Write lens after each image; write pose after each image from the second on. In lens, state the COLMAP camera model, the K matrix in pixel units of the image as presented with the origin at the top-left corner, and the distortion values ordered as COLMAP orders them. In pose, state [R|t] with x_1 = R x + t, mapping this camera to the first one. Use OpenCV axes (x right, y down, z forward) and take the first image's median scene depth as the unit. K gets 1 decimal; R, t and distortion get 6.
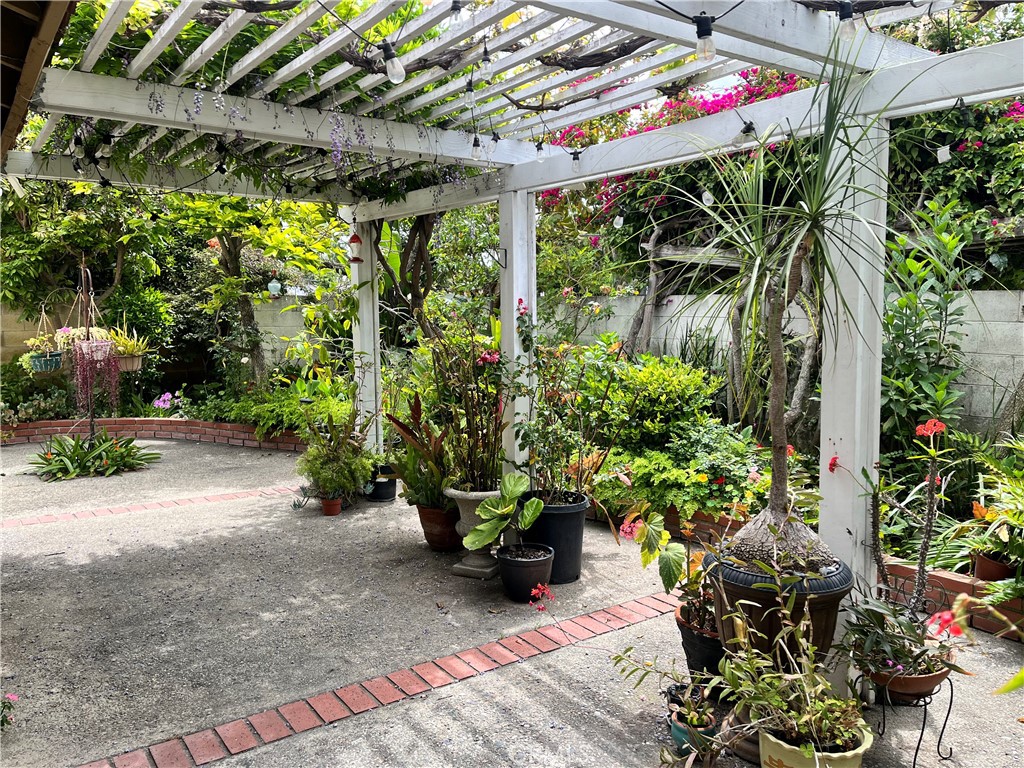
lens RADIAL K [[774.0, 0, 512.0], [0, 774.0, 382.7], [0, 0, 1]] dist [0.057336, -0.038834]
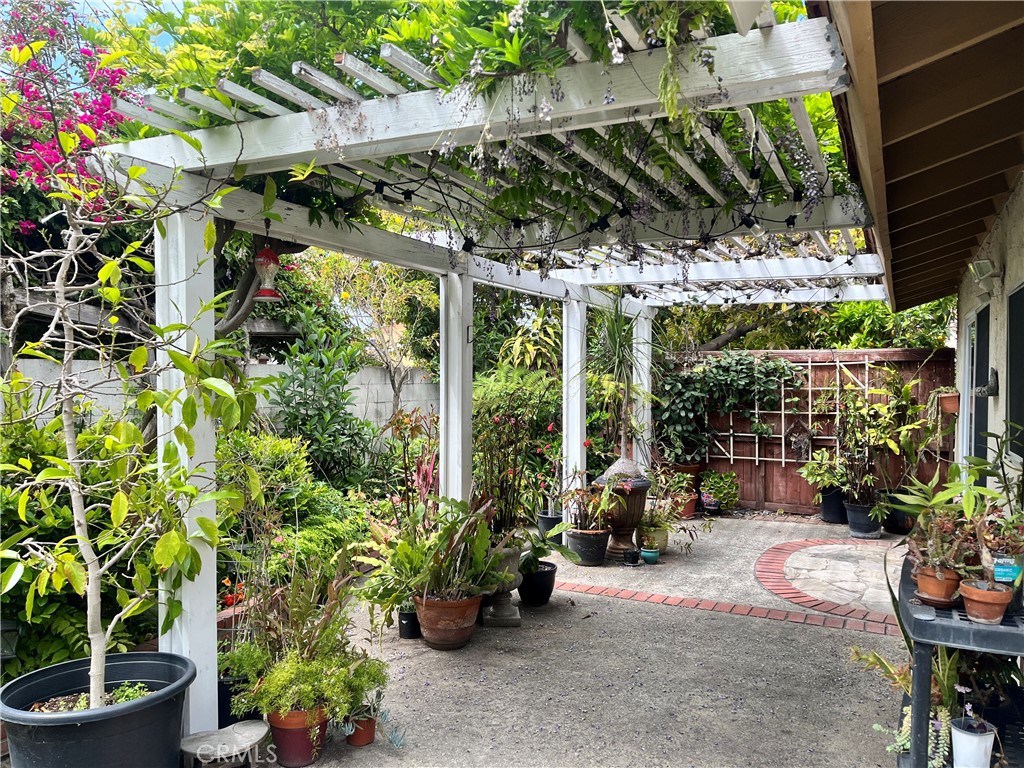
lens RADIAL K [[774.0, 0, 512.8], [0, 774.0, 385.4], [0, 0, 1]] dist [0.057336, -0.038834]
pose [[-0.466078, -0.017194, 0.884577, -1.262887], [0.079102, 0.994997, 0.061019, -0.187147], [-0.881201, 0.098411, -0.462386, 1.828685]]
